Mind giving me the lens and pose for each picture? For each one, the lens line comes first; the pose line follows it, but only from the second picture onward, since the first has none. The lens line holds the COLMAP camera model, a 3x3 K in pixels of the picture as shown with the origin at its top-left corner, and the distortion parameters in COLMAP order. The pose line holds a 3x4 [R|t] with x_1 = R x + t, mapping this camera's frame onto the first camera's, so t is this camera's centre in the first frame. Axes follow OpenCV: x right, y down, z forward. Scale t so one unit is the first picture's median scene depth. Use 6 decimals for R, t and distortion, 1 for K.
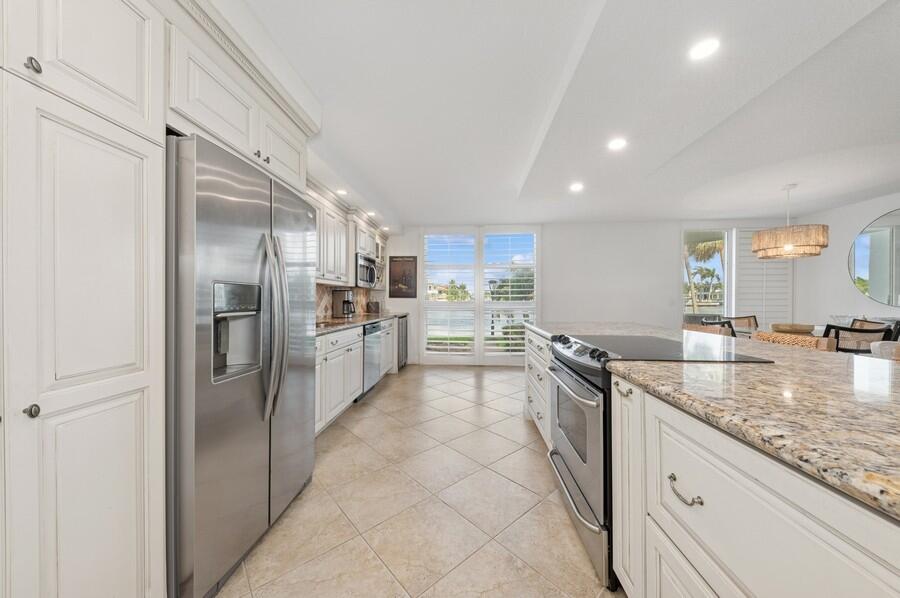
lens RADIAL K [[307.5, 0, 445.9], [0, 307.5, 301.7], [0, 0, 1]] dist [-0.006154, -0.001358]
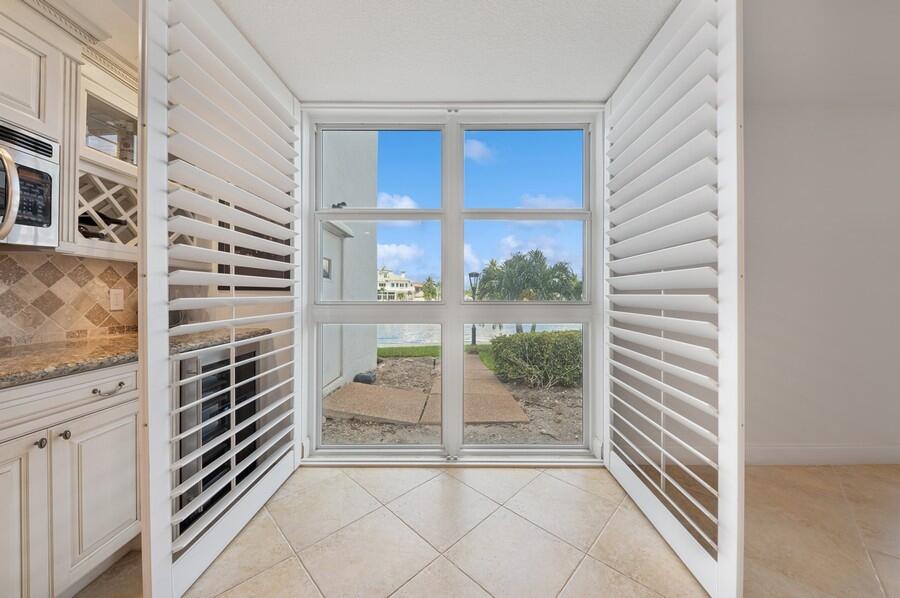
lens RADIAL K [[307.5, 0, 457.4], [0, 307.5, 296.5], [0, 0, 1]] dist [-0.006154, -0.001358]
pose [[0.994292, 0.002703, 0.106661, 0.072410], [-0.001325, 0.999915, -0.012986, -0.001011], [-0.106687, 0.012770, 0.994211, 0.591457]]
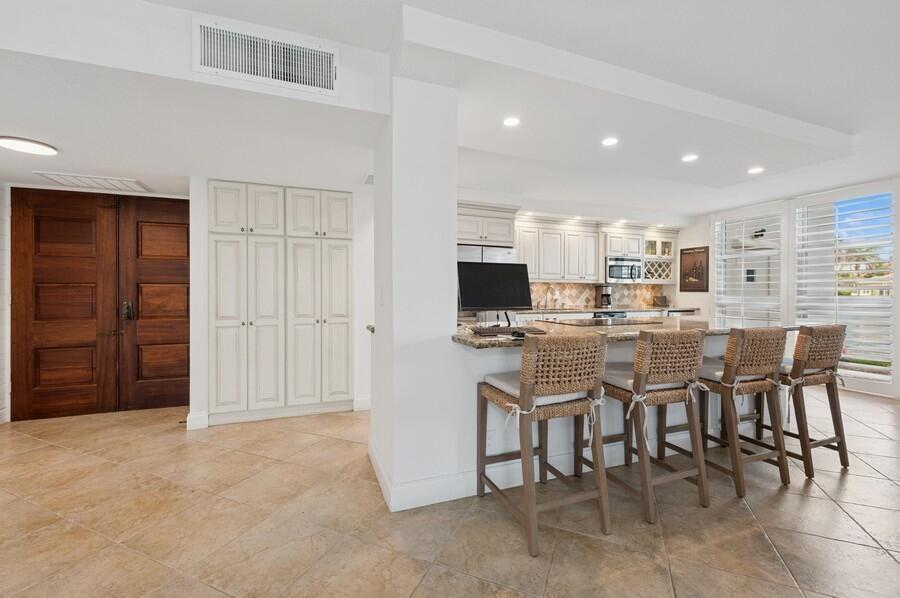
lens RADIAL K [[387.4, 0, 447.4], [0, 387.4, 293.3], [0, 0, 1]] dist [0.021261, 0.000280]
pose [[0.450737, -0.004451, -0.892646, 0.590809], [-0.008293, 0.999924, -0.009173, 0.008876], [0.892618, 0.011537, 0.450666, -0.211425]]
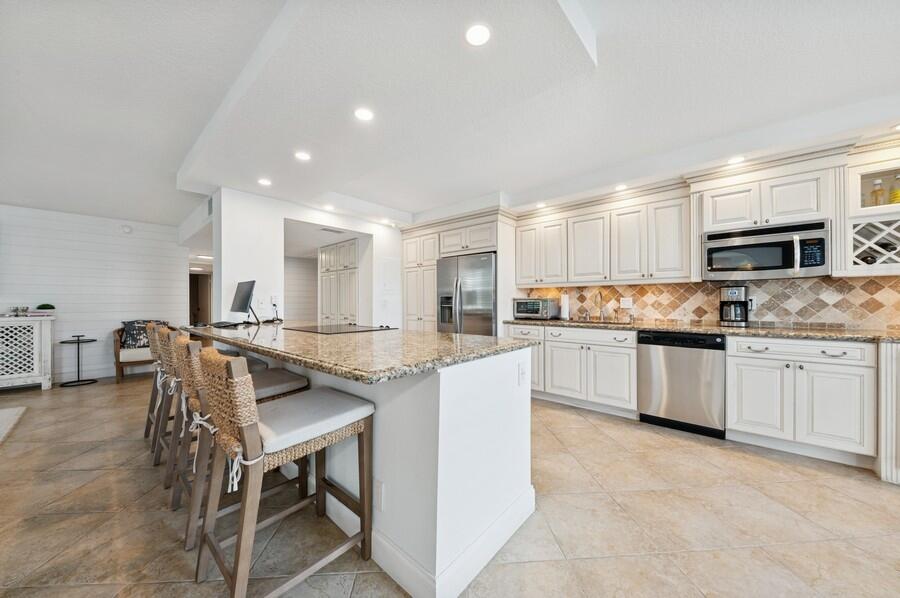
lens RADIAL K [[307.5, 0, 445.8], [0, 307.5, 303.8], [0, 0, 1]] dist [-0.006154, -0.001358]
pose [[-0.598690, 0.002781, -0.800976, 0.440610], [-0.006554, 0.999943, 0.008371, -0.000078], [0.800954, 0.010261, -0.598638, 0.669147]]
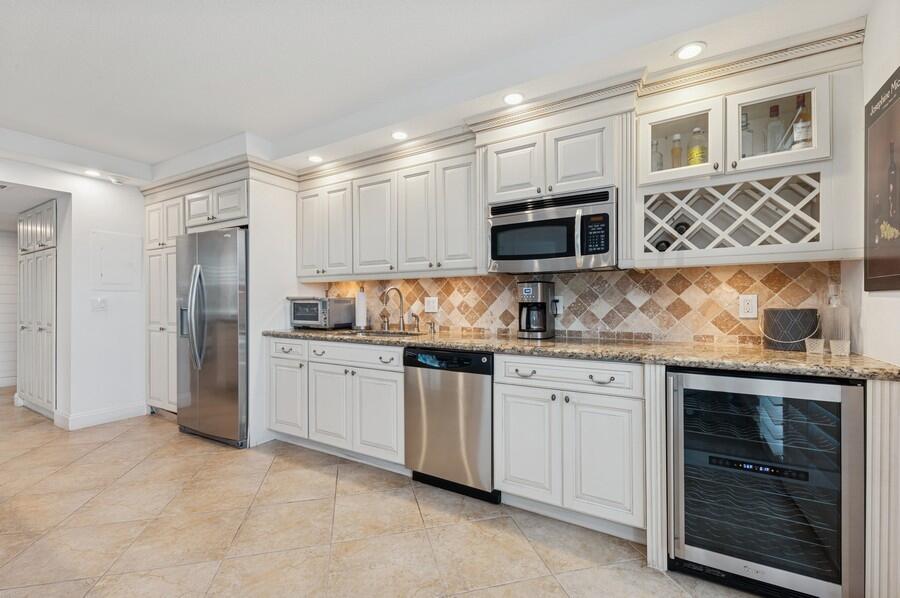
lens RADIAL K [[397.1, 0, 447.1], [0, 397.1, 302.2], [0, 0, 1]] dist [0.009625, -0.000606]
pose [[-0.448150, 0.000251, -0.893958, 0.215271], [-0.006841, 0.999970, 0.003711, -0.004835], [0.893932, 0.007779, -0.448135, 0.864670]]
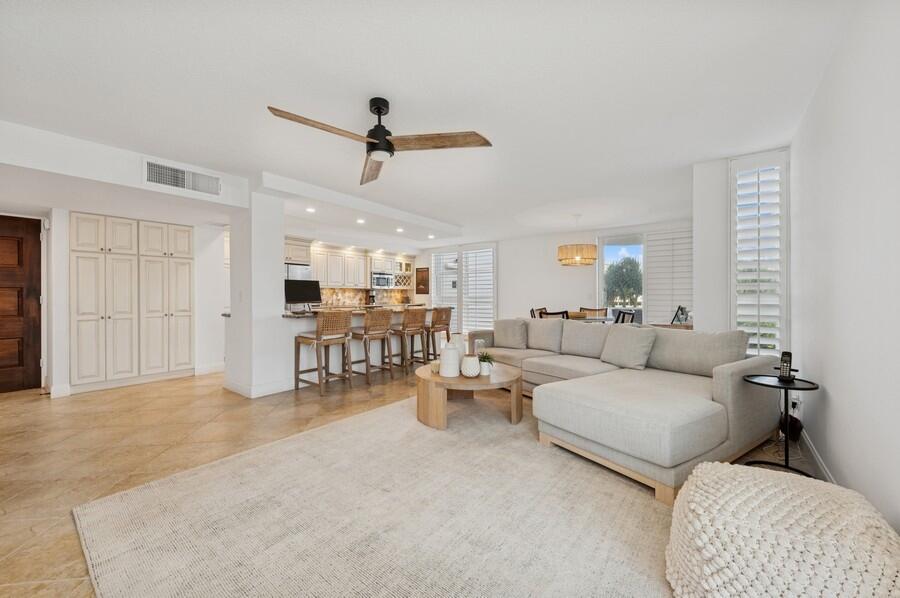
lens RADIAL K [[360.2, 0, 457.2], [0, 360.2, 297.6], [0, 0, 1]] dist [0.000018, -0.000191]
pose [[0.860265, -0.004497, -0.509828, 0.968444], [0.001708, 0.999981, -0.005940, 0.016524], [0.509845, 0.004239, 0.860256, -0.510107]]
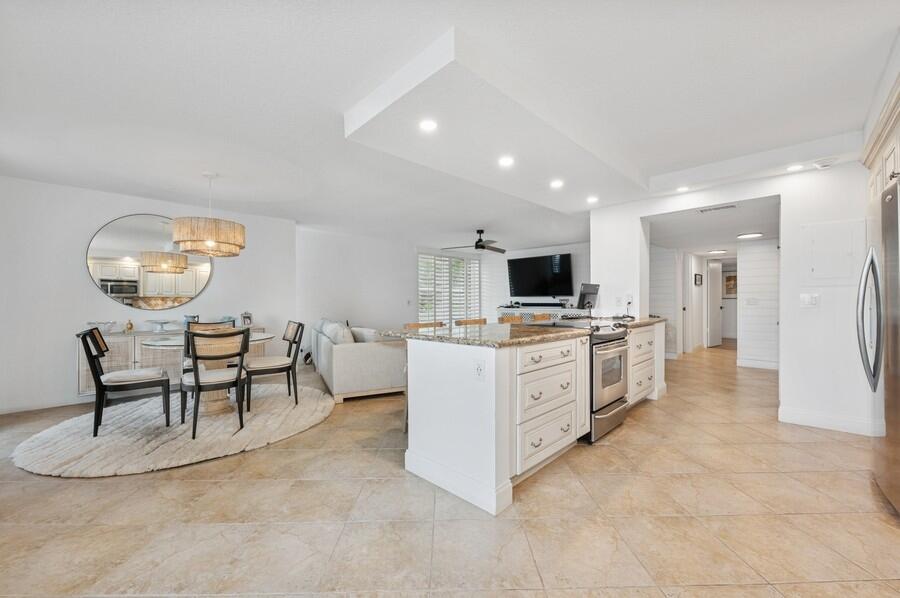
lens RADIAL K [[360.2, 0, 451.2], [0, 360.2, 298.9], [0, 0, 1]] dist [0.000018, -0.000191]
pose [[-0.775921, 0.004823, 0.630812, -0.041697], [0.006738, 0.999977, 0.000643, -0.002430], [-0.630794, 0.004749, -0.775936, 0.853610]]
